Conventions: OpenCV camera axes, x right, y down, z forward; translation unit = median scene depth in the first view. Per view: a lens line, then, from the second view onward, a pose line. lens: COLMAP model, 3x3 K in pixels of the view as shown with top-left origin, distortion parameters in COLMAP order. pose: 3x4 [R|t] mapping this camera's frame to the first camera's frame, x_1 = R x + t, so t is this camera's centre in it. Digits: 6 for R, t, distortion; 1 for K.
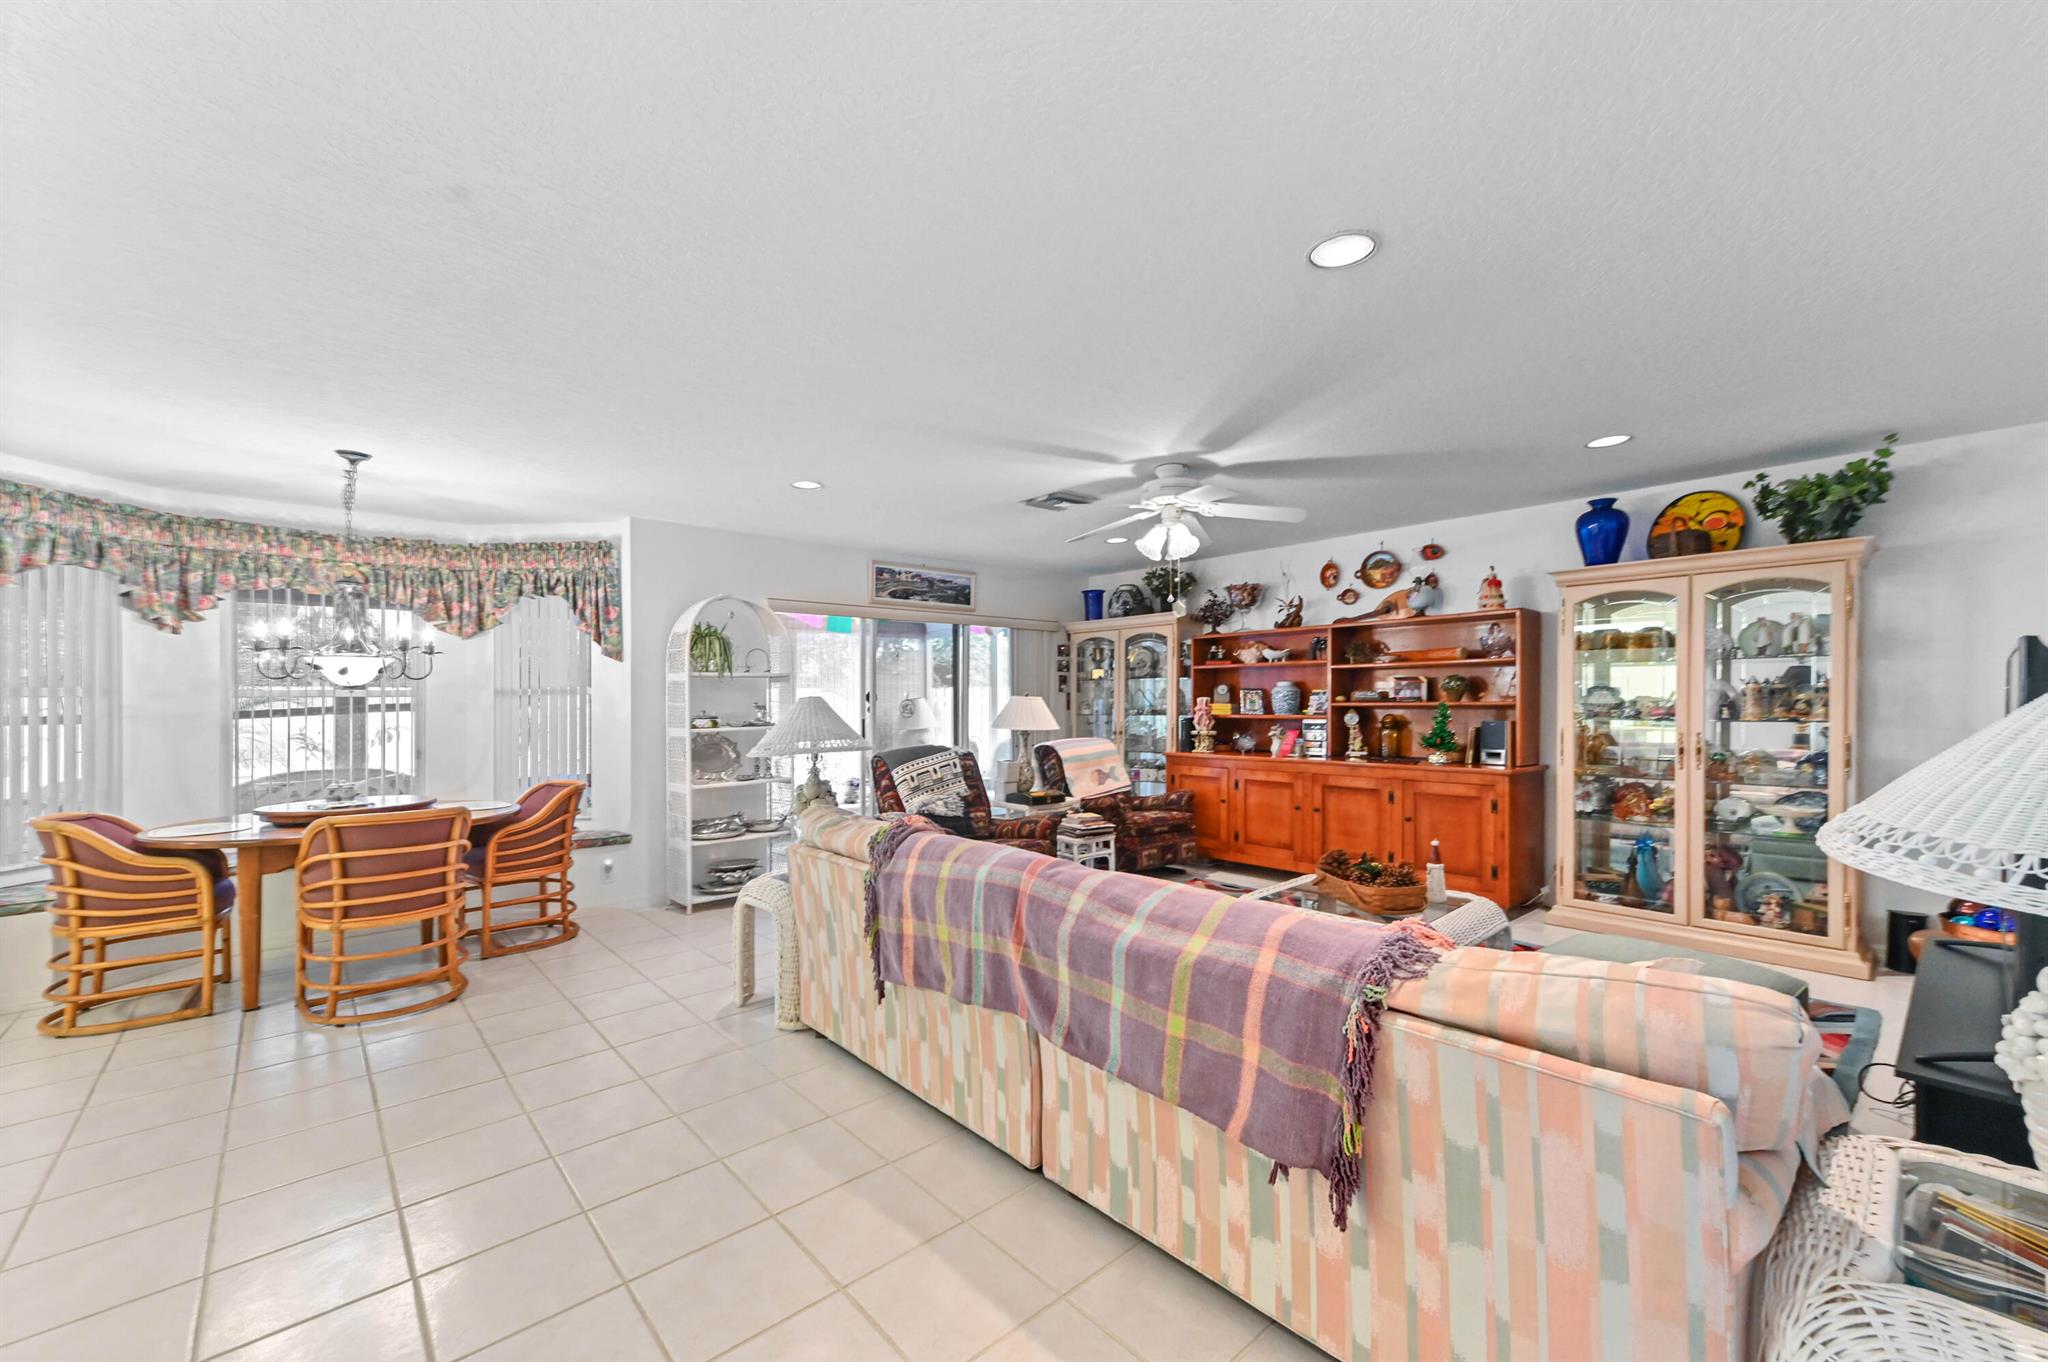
lens RADIAL K [[826.9, 0, 997.4], [0, 826.9, 714.4], [0, 0, 1]] dist [0.014393, 0.000048]
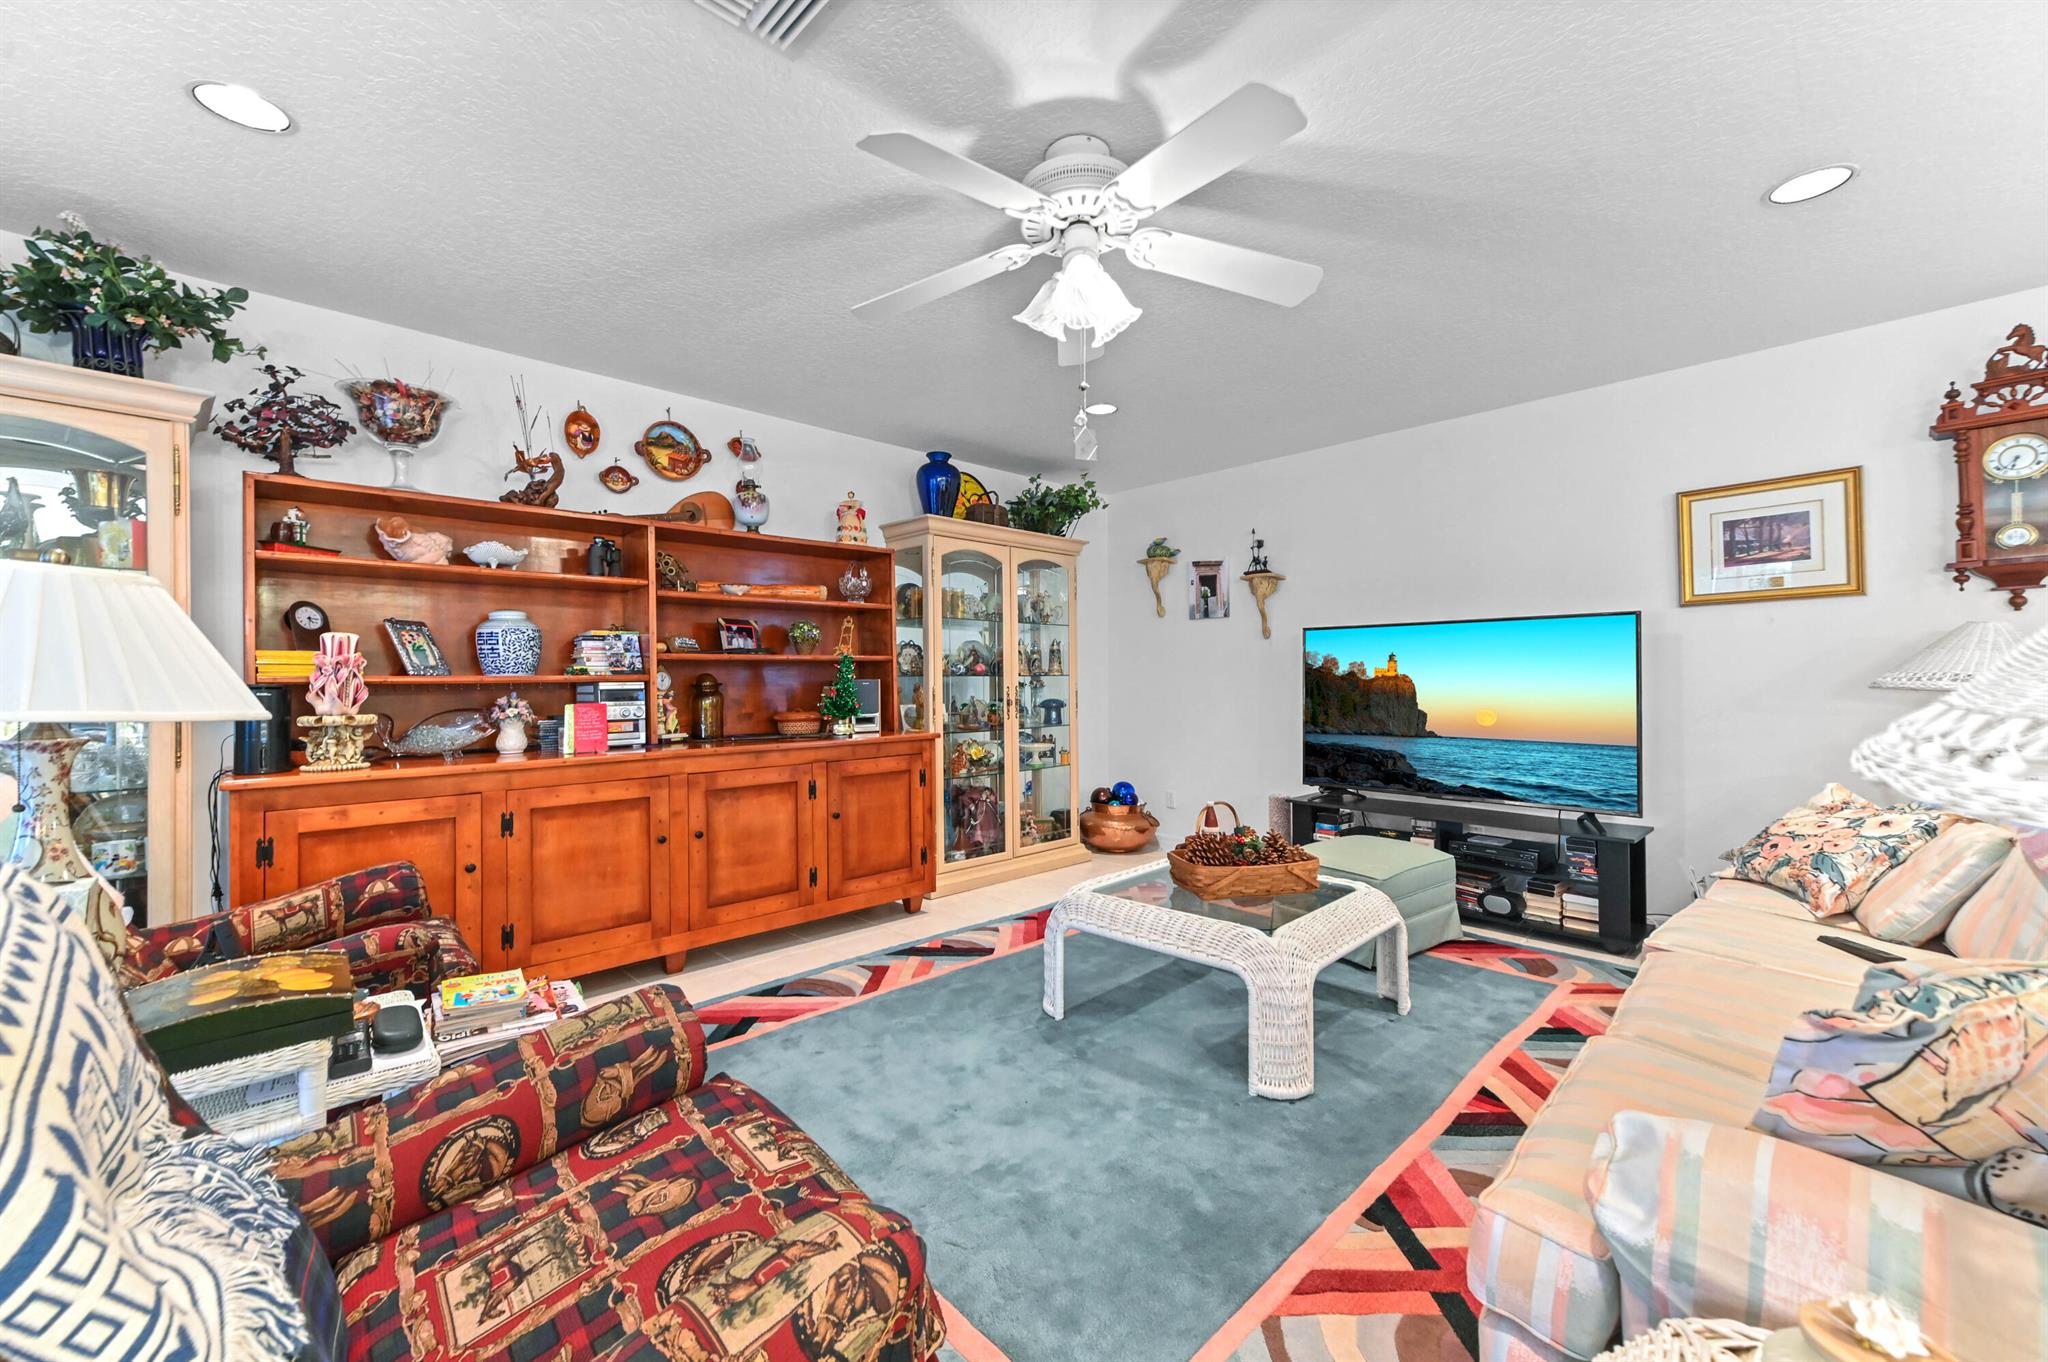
lens RADIAL K [[822.6, 0, 1044.3], [0, 822.6, 679.5], [0, 0, 1]] dist [0.017371, 0.000200]
pose [[-0.070657, 0.005035, 0.997488, -0.221125], [0.025082, 0.999680, -0.003270, 0.014589], [-0.997185, 0.024788, -0.070761, 0.831498]]
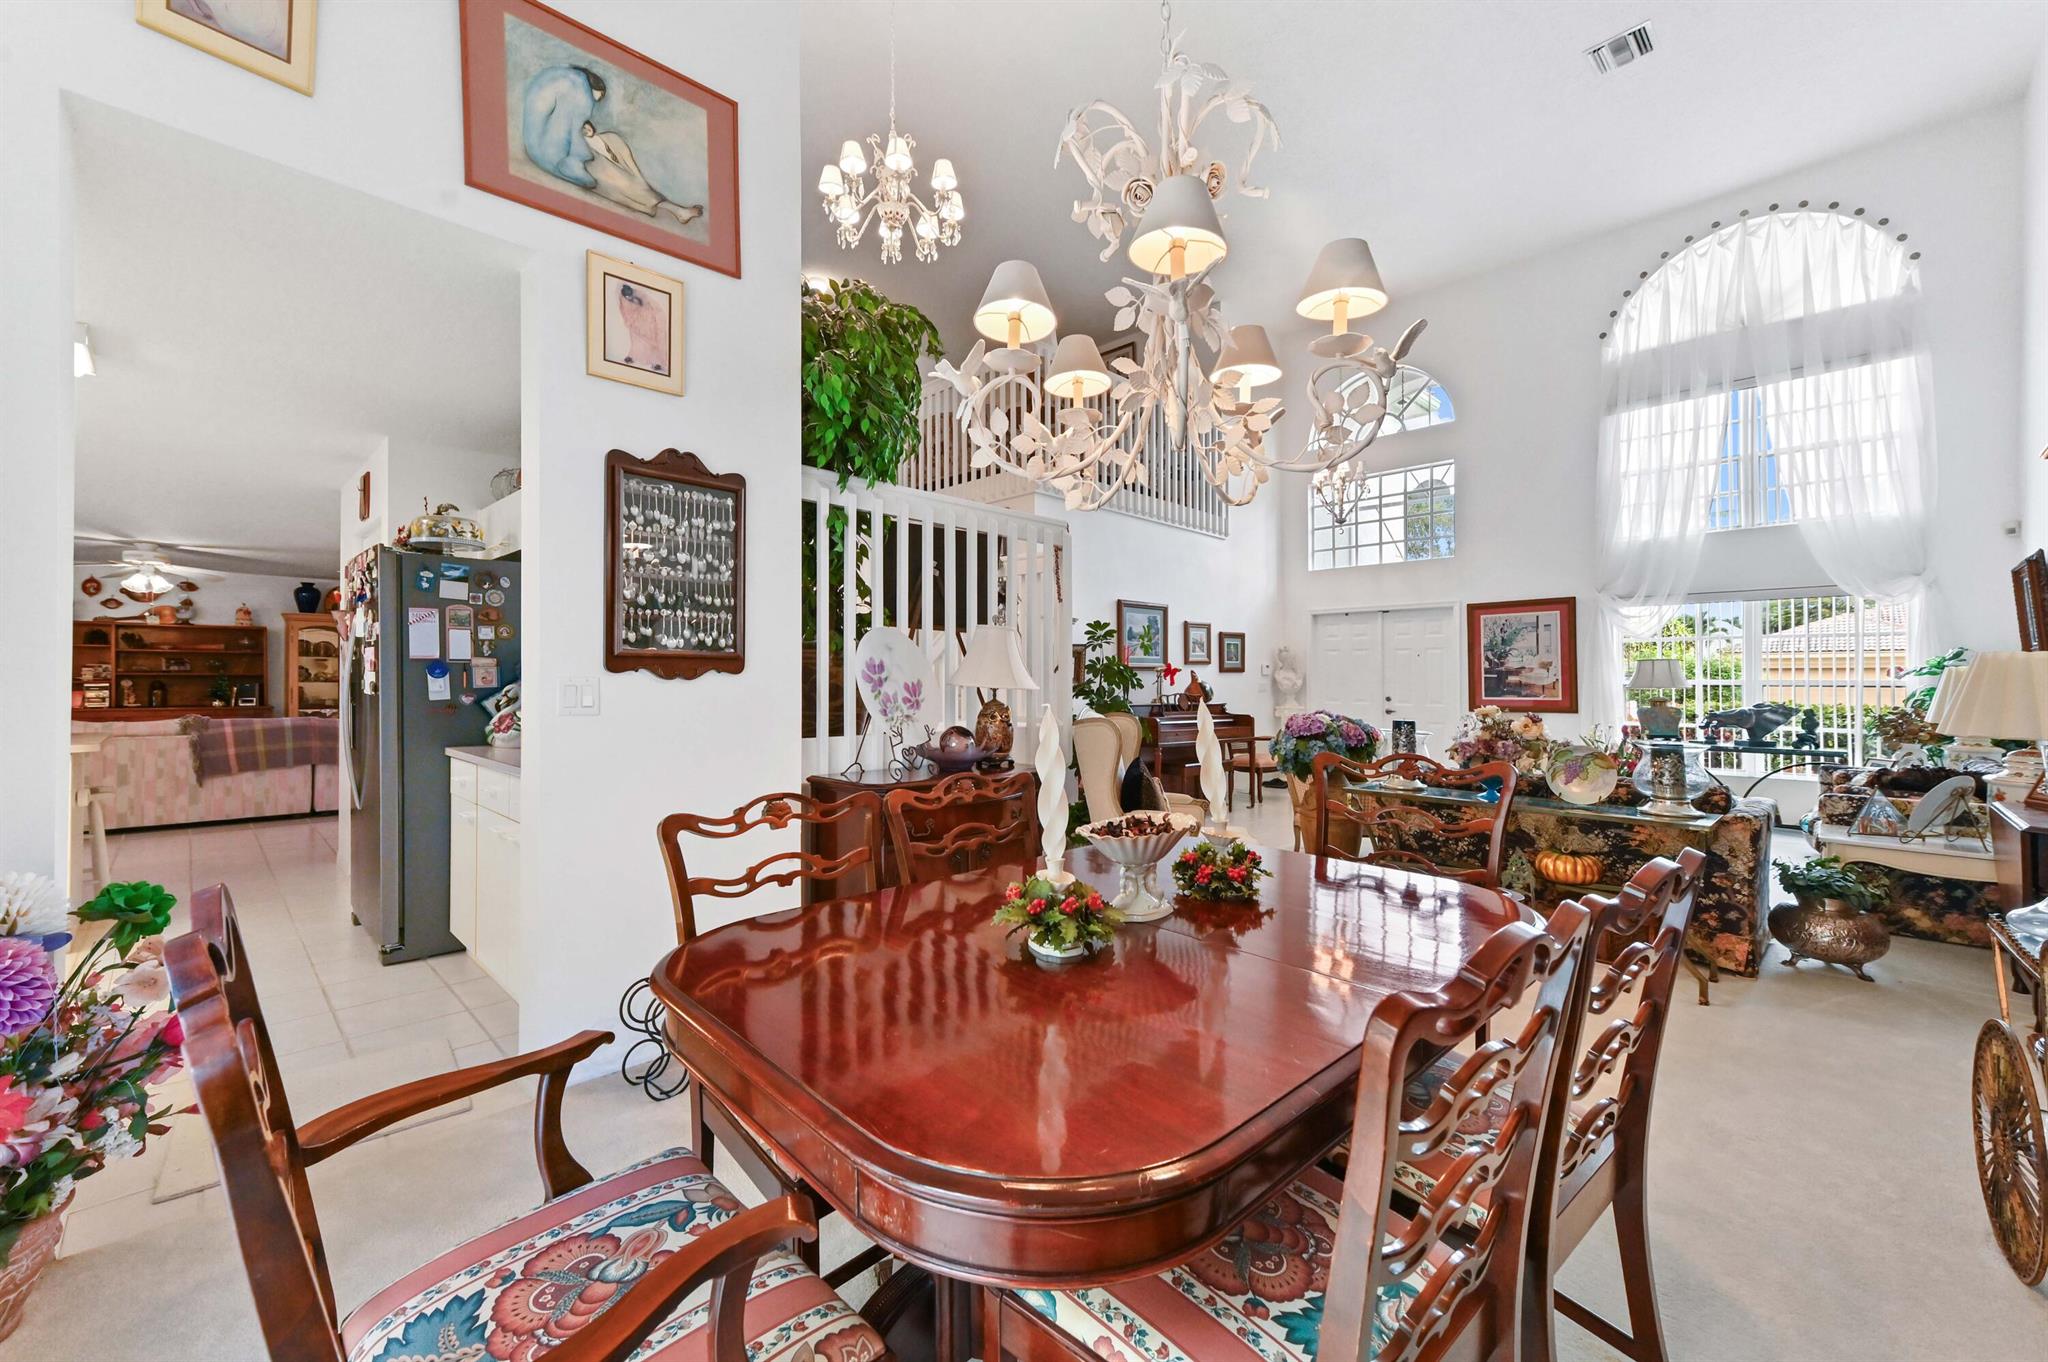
lens RADIAL K [[822.6, 0, 1044.3], [0, 822.6, 679.5], [0, 0, 1]] dist [0.017371, 0.000200]
pose [[-0.078621, 0.012733, 0.996823, -1.412010], [0.013110, 0.999845, -0.011738, 0.043063], [-0.996818, 0.012145, -0.078776, -0.663384]]
